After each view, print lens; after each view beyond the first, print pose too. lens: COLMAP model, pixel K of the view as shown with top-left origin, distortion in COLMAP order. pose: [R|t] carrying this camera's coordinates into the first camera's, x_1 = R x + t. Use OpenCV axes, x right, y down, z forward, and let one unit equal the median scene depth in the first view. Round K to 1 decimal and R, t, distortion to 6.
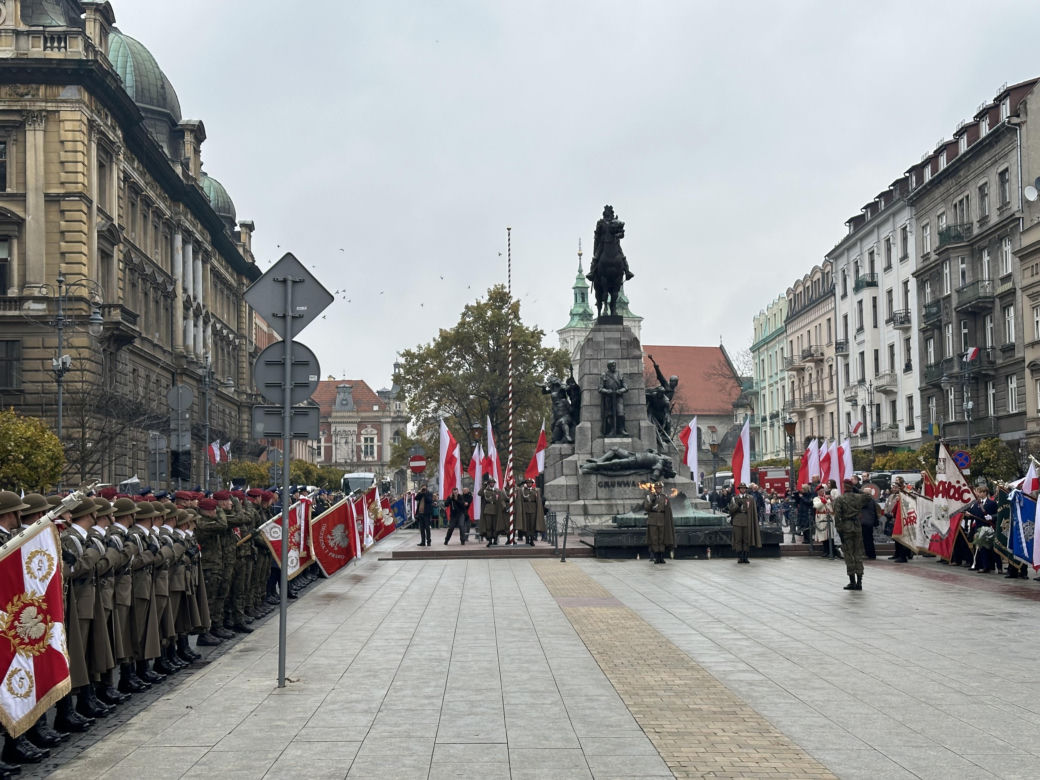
lens RADIAL K [[1445.5, 0, 520.7], [0, 1445.5, 404.2], [0, 0, 1]] dist [0.147123, 0.000000]
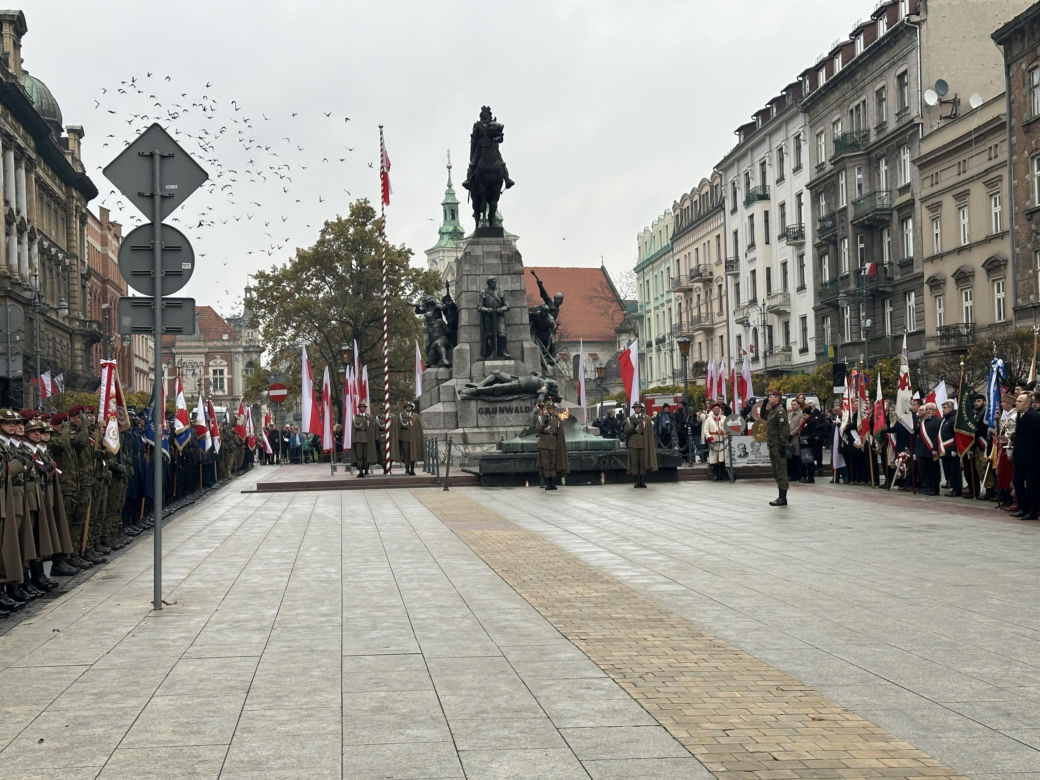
lens RADIAL K [[1570.2, 0, 508.8], [0, 1570.2, 388.7], [0, 0, 1]] dist [0.157592, 0.000000]
pose [[0.996807, -0.011397, 0.079028, -0.003411], [0.008638, 0.999344, 0.035161, 0.003616], [-0.079376, -0.034366, 0.996252, 0.002056]]
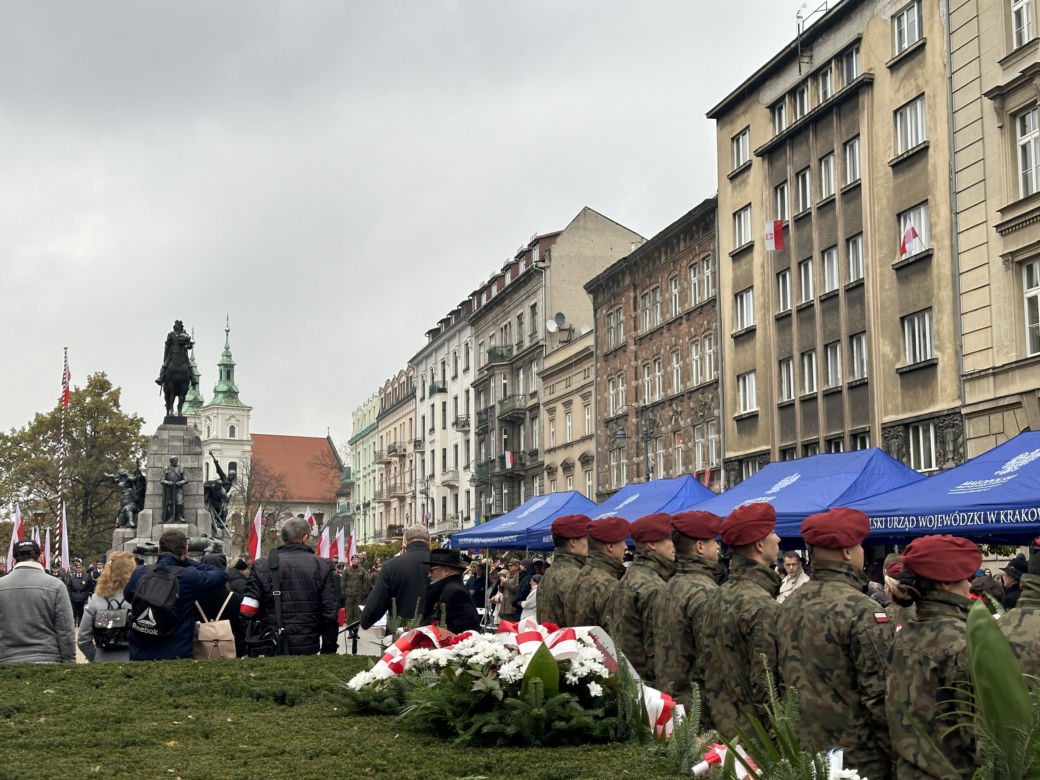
lens RADIAL K [[1453.9, 0, 506.4], [0, 1453.9, 410.5], [0, 0, 1]] dist [0.152761, 0.000000]
pose [[0.970441, 0.038439, 0.238259, 0.024106], [-0.025388, 0.998016, -0.057607, -0.003551], [-0.240001, 0.049855, 0.969492, -0.113607]]
